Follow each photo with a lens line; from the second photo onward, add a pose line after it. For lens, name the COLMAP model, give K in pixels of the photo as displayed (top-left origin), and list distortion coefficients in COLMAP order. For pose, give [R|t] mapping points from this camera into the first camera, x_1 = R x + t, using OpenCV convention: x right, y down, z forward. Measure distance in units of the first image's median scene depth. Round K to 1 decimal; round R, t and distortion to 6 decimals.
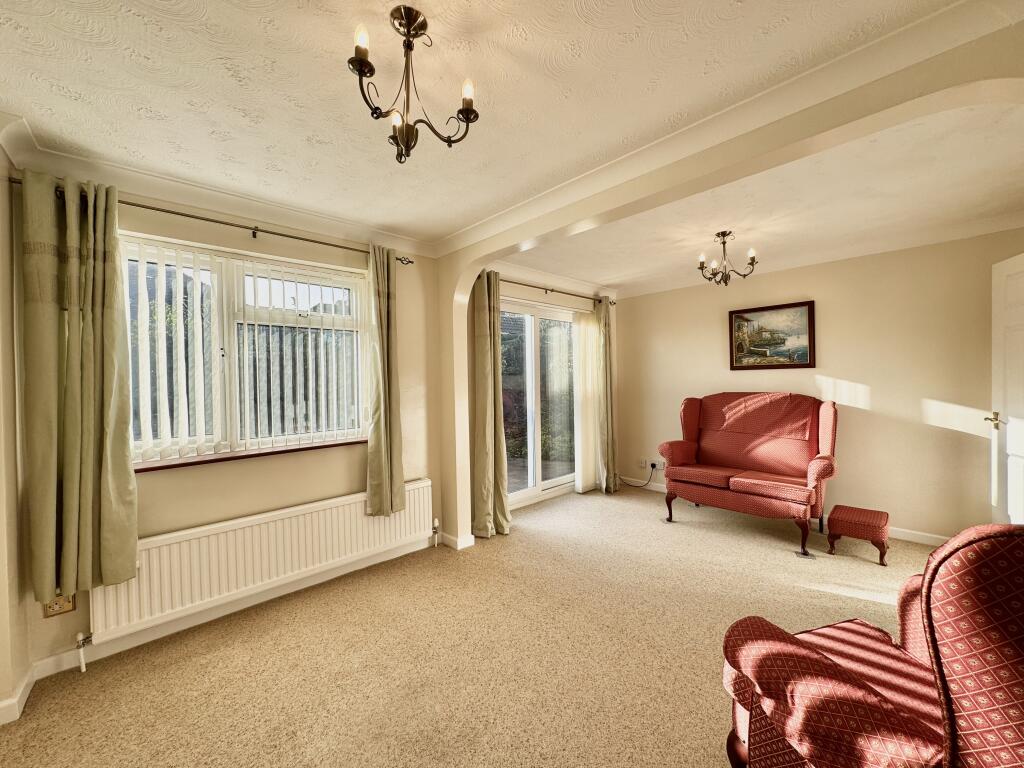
lens RADIAL K [[406.2, 0, 517.5], [0, 406.2, 381.7], [0, 0, 1]] dist [-0.010368, 0.000267]
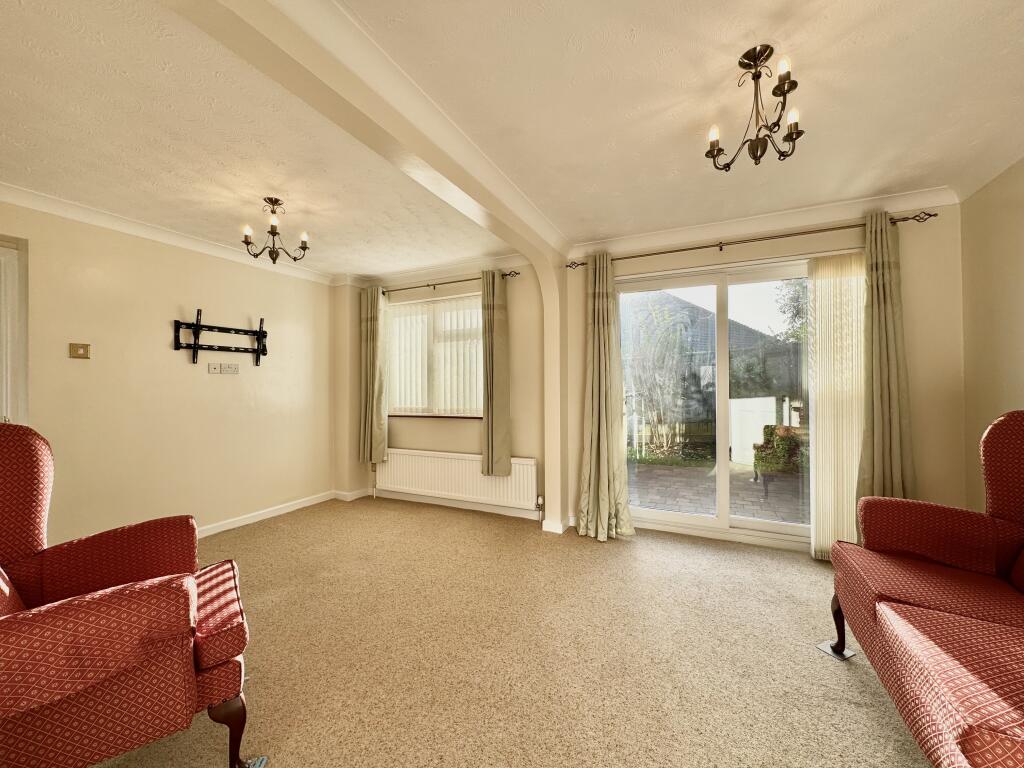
lens RADIAL K [[406.2, 0, 521.1], [0, 406.2, 387.0], [0, 0, 1]] dist [-0.010368, 0.000267]
pose [[0.350231, 0.005321, -0.936648, 0.912771], [-0.011846, 0.999929, 0.001251, 0.040771], [0.936588, 0.010657, 0.350269, 0.623383]]
